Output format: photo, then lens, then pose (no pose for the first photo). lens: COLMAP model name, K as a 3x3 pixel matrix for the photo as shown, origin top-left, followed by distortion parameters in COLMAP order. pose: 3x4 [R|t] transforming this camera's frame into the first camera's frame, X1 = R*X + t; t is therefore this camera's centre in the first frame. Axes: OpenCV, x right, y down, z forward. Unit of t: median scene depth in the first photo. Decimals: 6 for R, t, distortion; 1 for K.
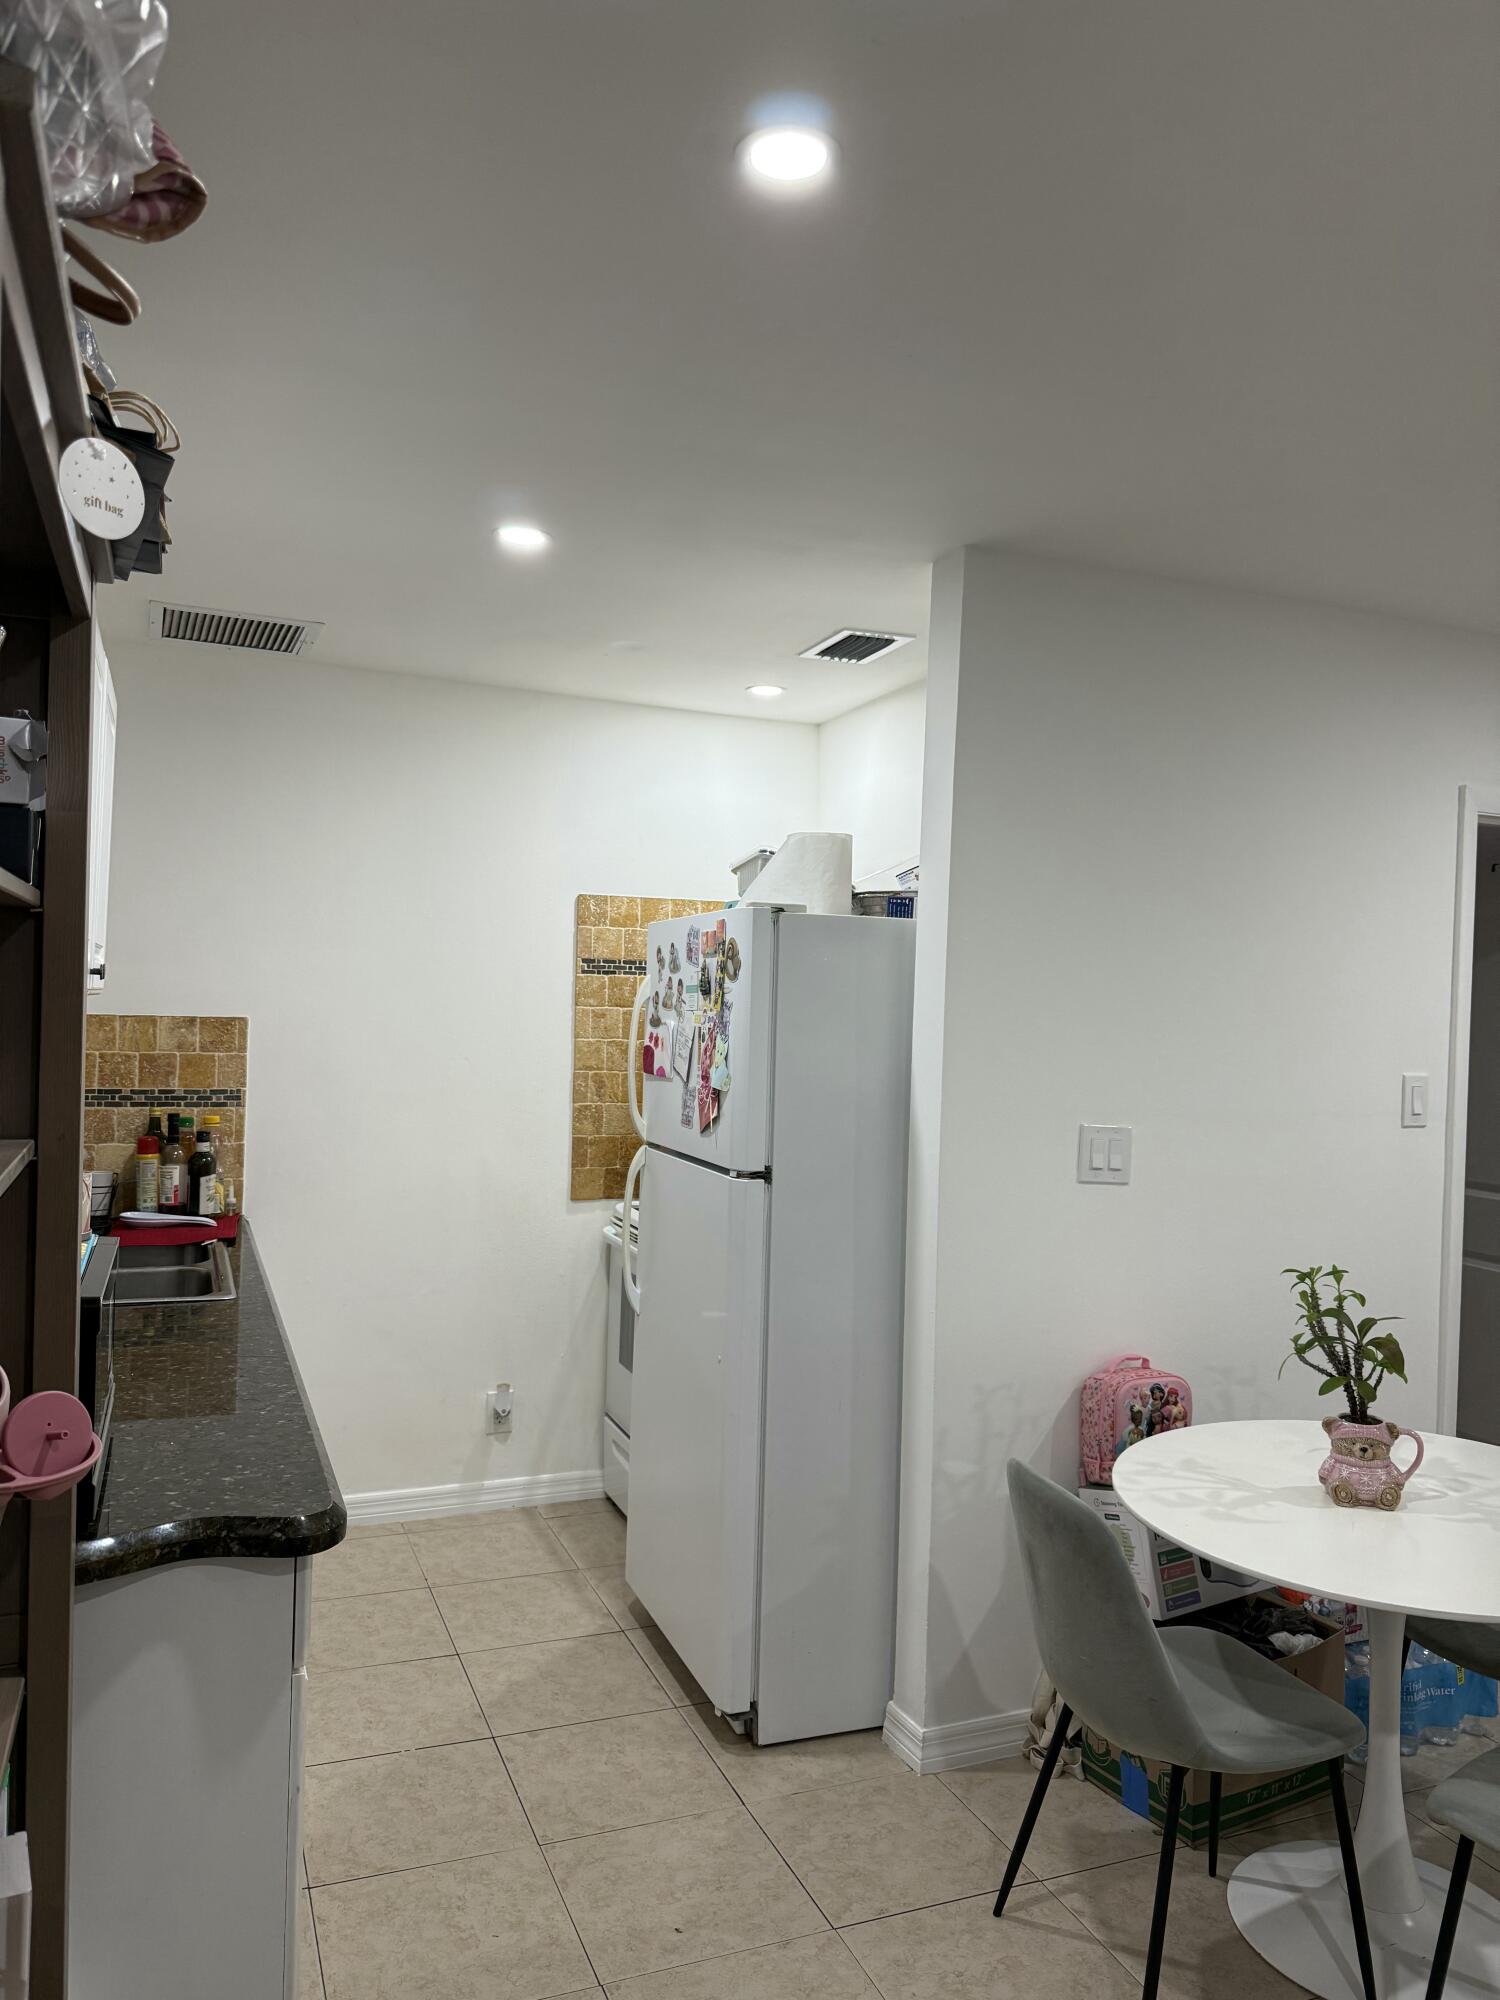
lens RADIAL K [[1446.5, 0, 751.2], [0, 1446.5, 967.2], [0, 0, 1]] dist [-0.004543, -0.003907]
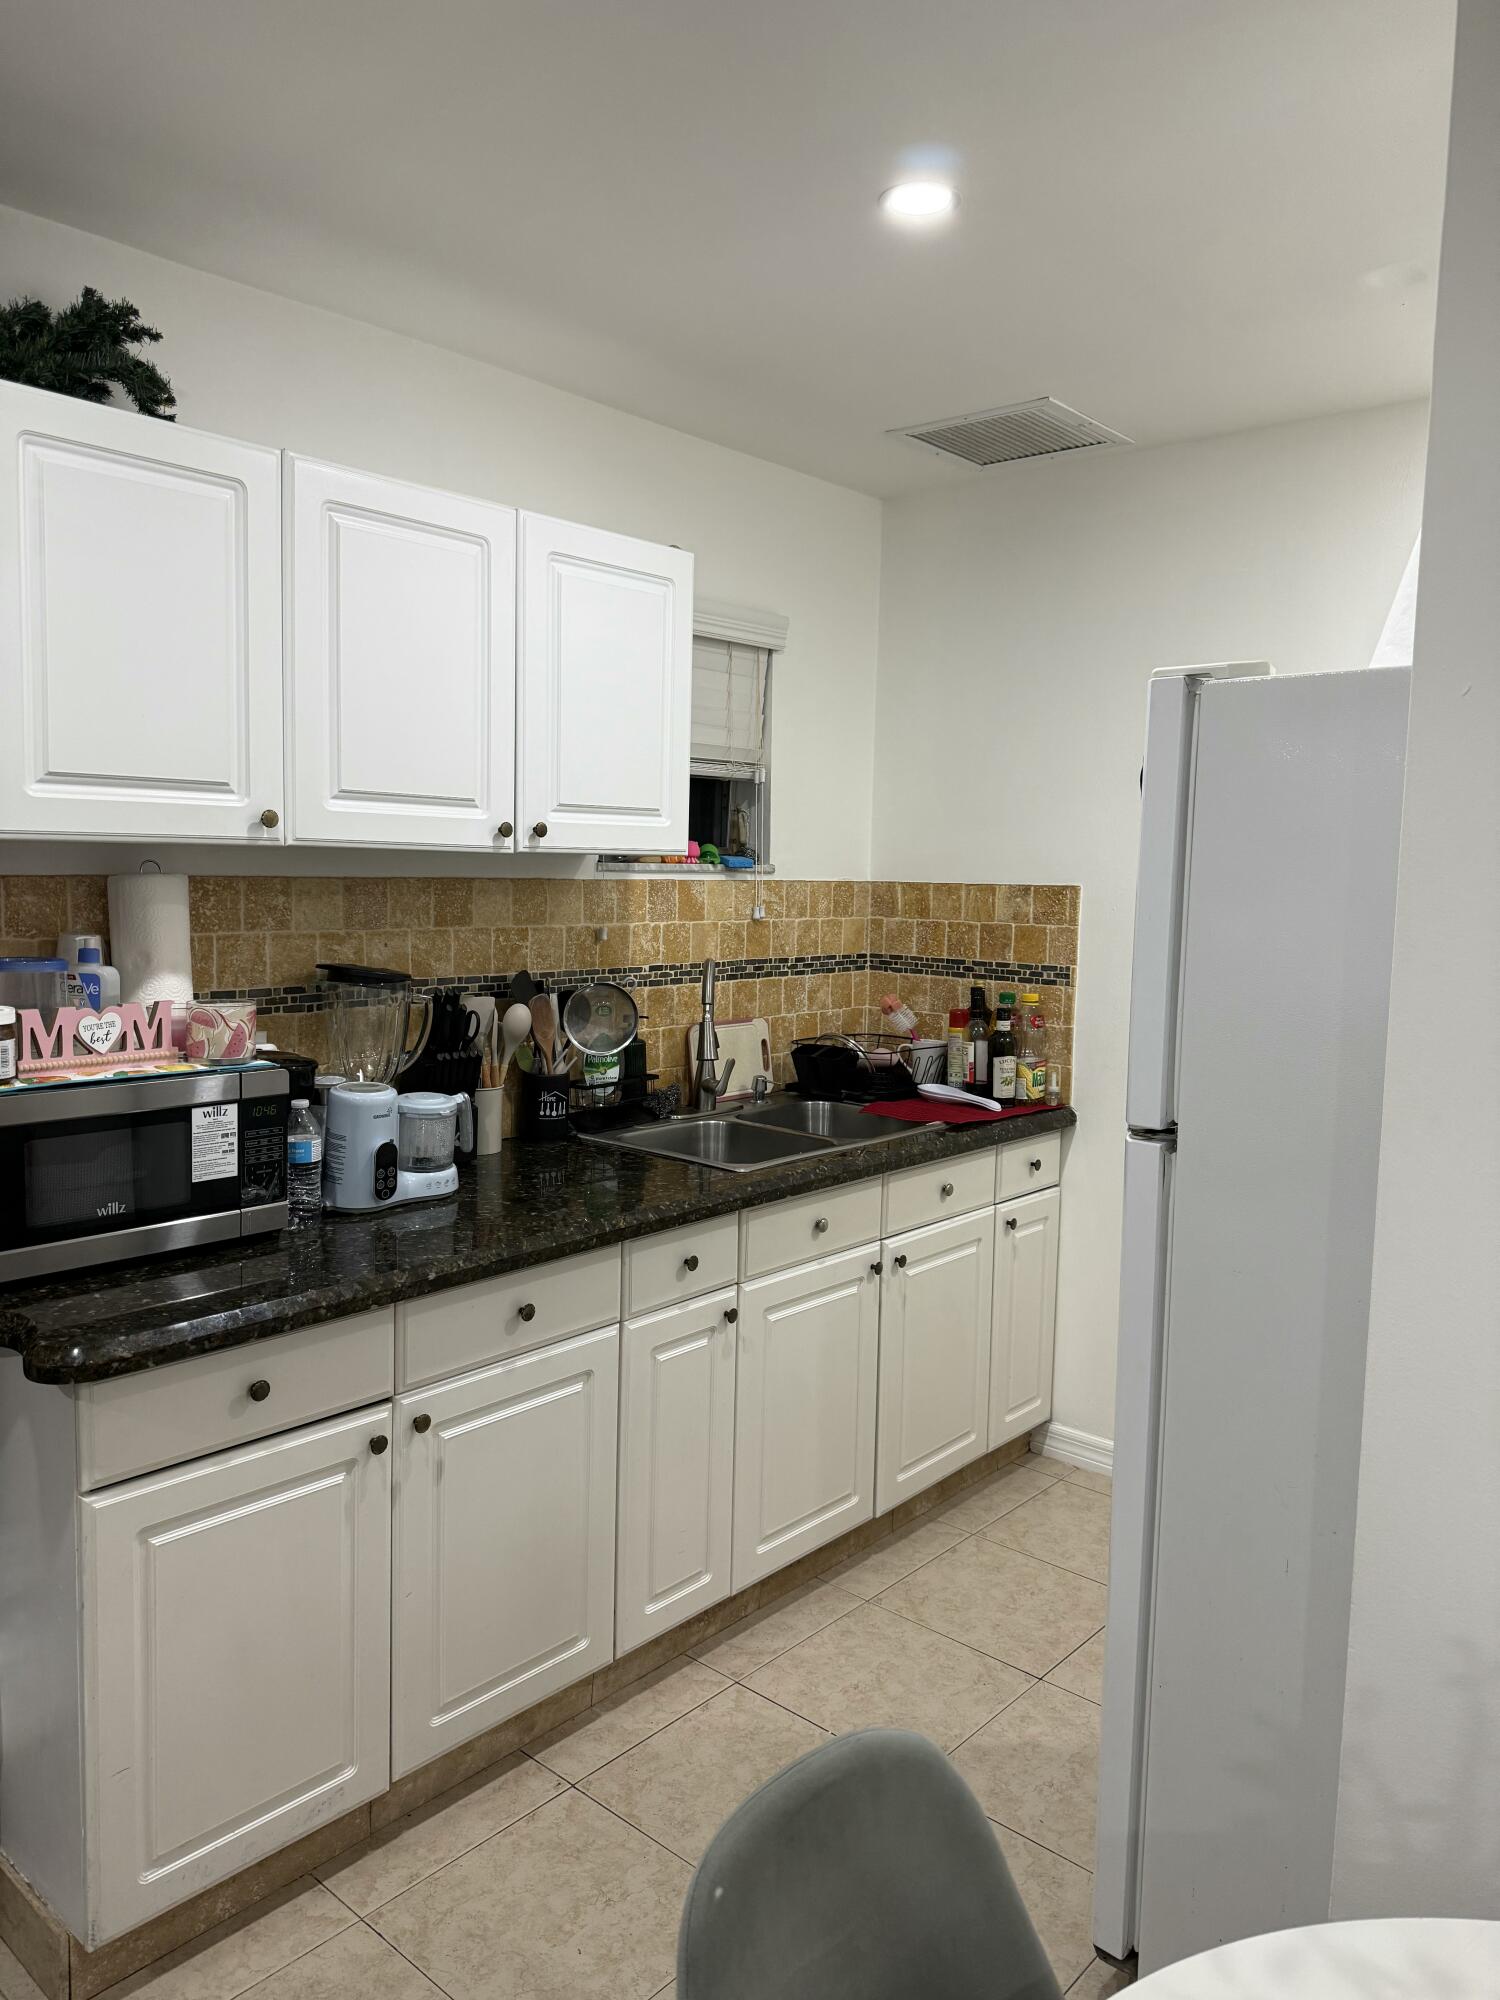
lens RADIAL K [[1403.4, 0, 750.0], [0, 1403.4, 1000.0], [0, 0, 1]] dist [0.120201, -0.189096]
pose [[0.445038, 0.070547, -0.892729, 0.451773], [0.017622, 0.996009, 0.087493, 0.034009], [0.895338, -0.054669, 0.442019, 0.589150]]
